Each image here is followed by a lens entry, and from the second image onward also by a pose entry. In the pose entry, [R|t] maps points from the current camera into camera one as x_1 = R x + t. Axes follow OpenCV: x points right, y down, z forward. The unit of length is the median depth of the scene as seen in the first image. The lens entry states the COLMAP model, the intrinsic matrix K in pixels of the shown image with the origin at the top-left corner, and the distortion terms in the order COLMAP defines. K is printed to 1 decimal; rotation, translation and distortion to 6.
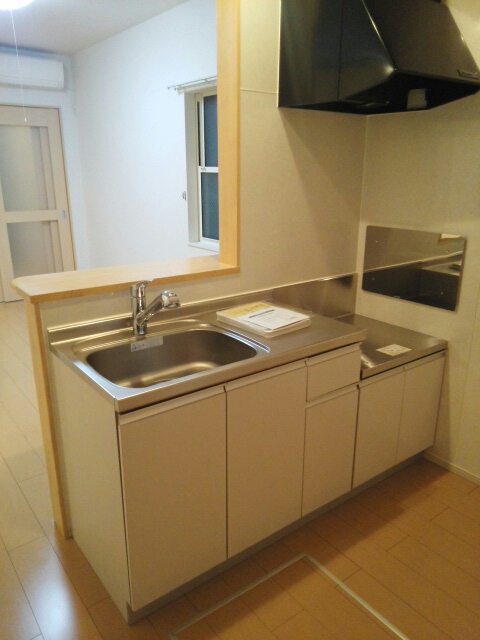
lens RADIAL K [[499.2, 0, 240.0], [0, 499.2, 320.0], [0, 0, 1]] dist [0.012279, 0.005613]
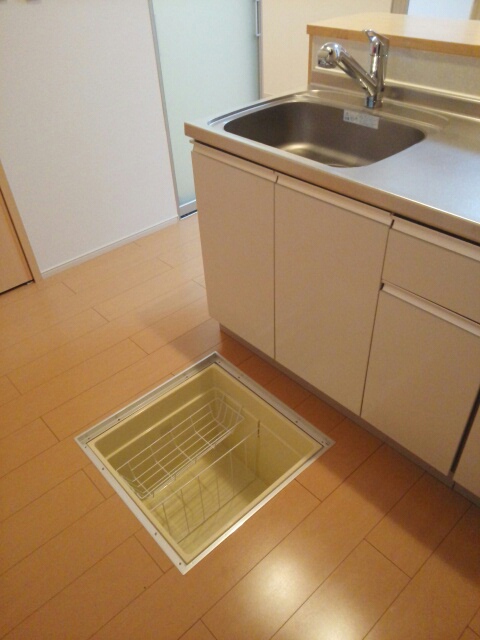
lens RADIAL K [[499.2, 0, 240.0], [0, 499.2, 320.0], [0, 0, 1]] dist [0.012279, 0.005613]
pose [[0.081268, 0.621978, -0.778806, 0.523568], [-0.248061, 0.769425, 0.588600, -0.108458], [0.965330, 0.145357, 0.216818, 0.541024]]
